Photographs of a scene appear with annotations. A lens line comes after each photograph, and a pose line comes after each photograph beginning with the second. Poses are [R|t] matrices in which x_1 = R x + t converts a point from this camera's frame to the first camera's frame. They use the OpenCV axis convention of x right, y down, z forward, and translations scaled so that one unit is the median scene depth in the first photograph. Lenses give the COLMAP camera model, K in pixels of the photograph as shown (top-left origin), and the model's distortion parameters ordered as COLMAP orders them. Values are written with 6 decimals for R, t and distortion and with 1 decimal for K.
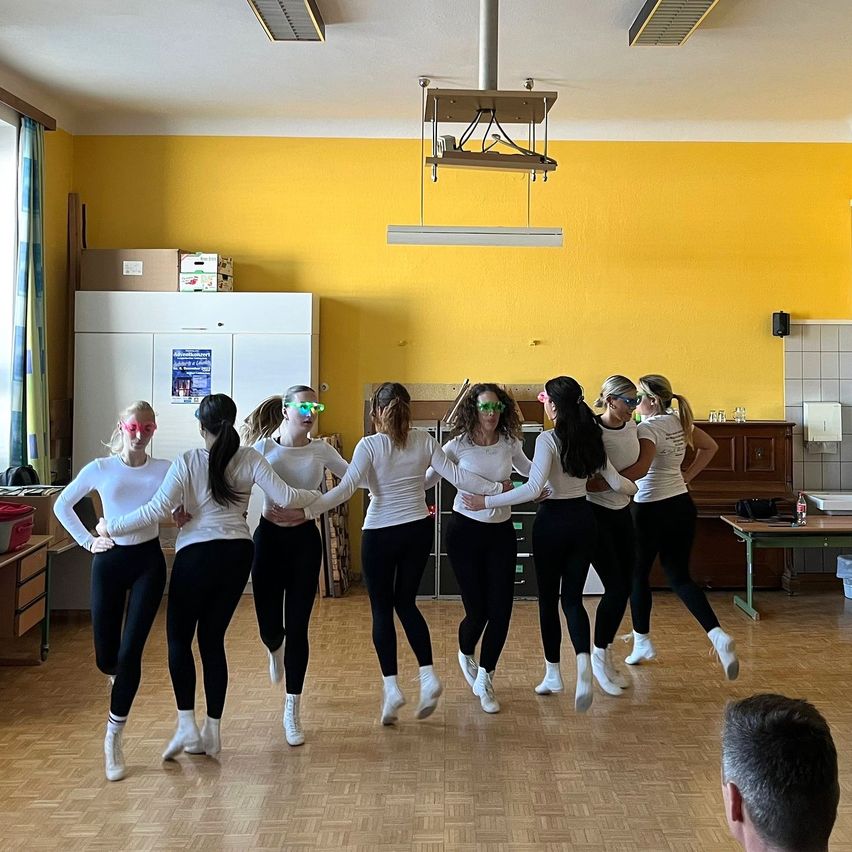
lens RADIAL K [[901.5, 0, 426.0], [0, 901.5, 426.0], [0, 0, 1]] dist [0.001028, -0.018171]
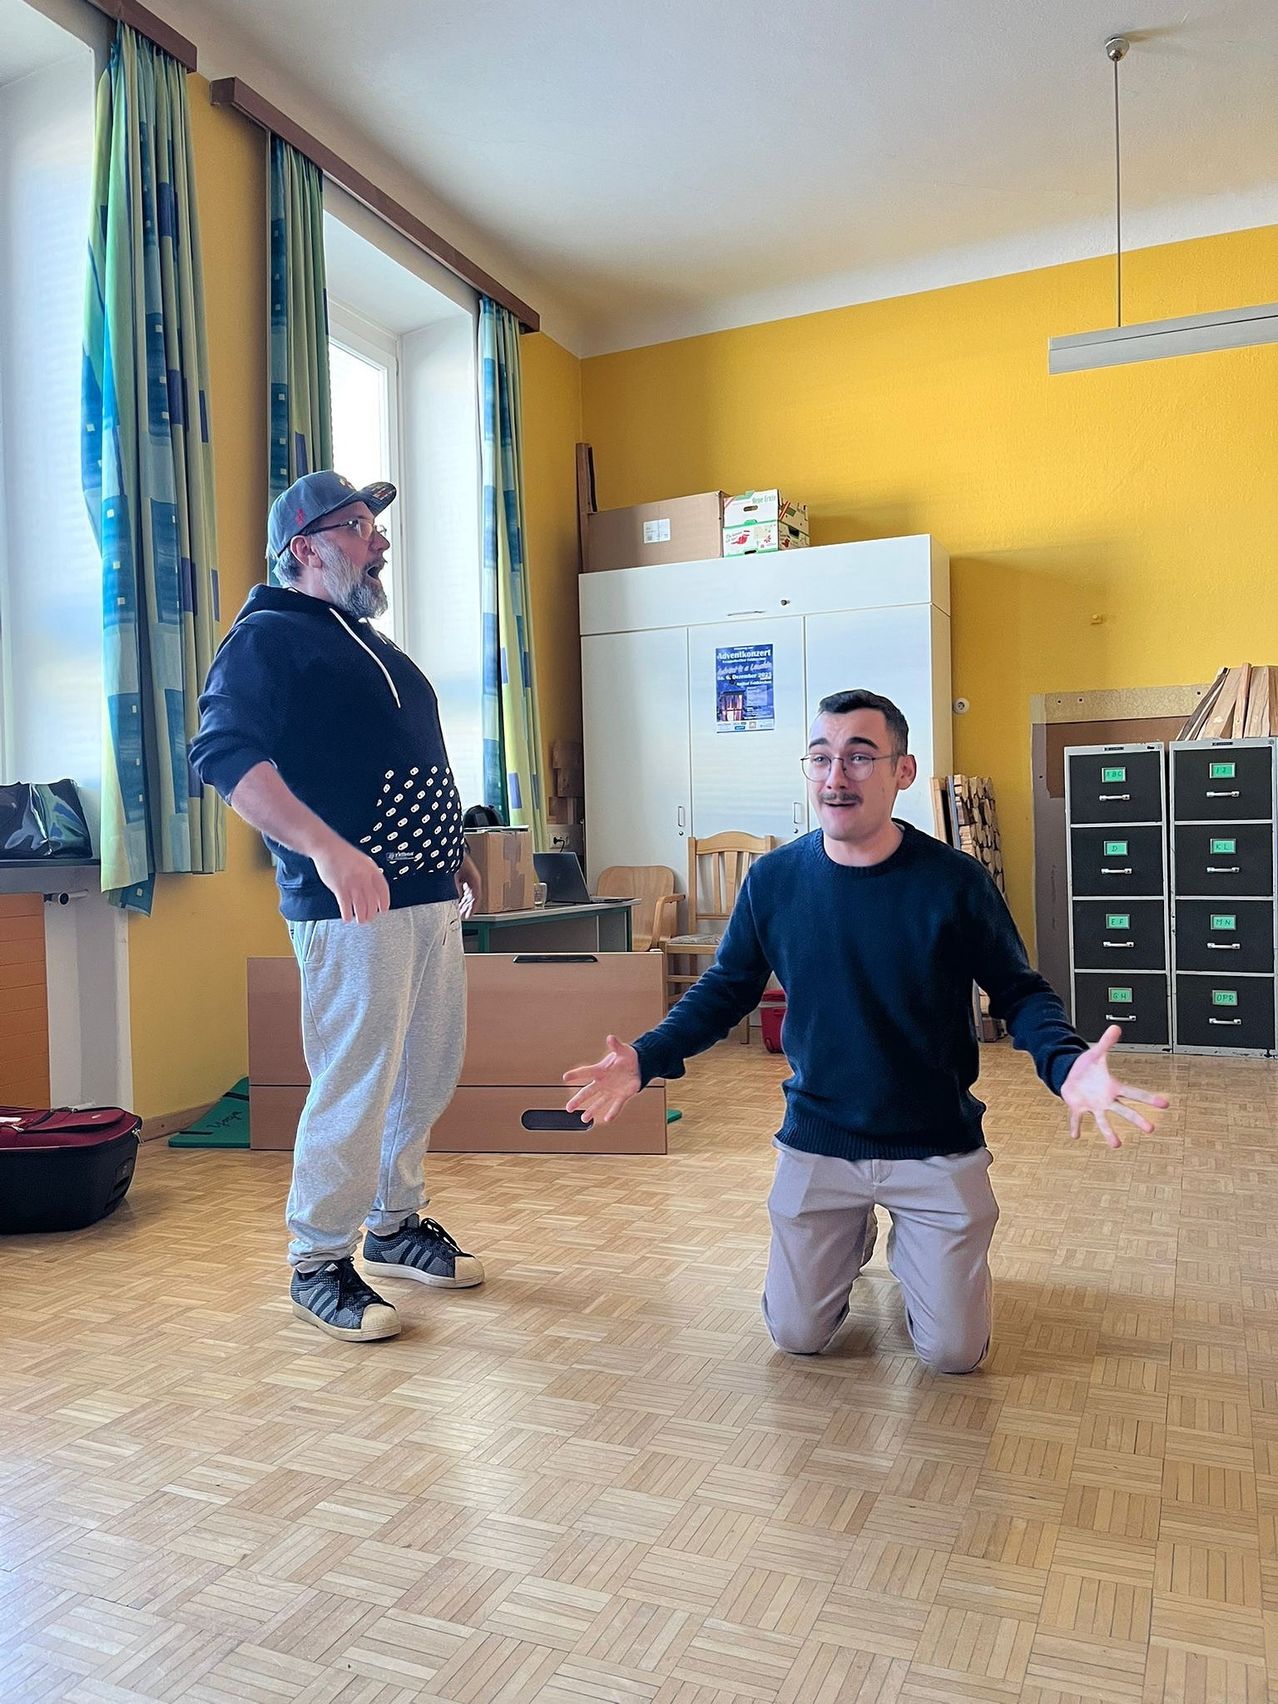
lens RADIAL K [[1159.5, 0, 639.0], [0, 1159.5, 852.0], [0, 0, 1]] dist [0.069587, -0.072986]
pose [[0.911994, -0.021692, -0.409629, 0.012052], [0.015810, 0.999718, -0.017740, 0.078110], [0.409898, 0.009702, 0.912080, 0.208070]]
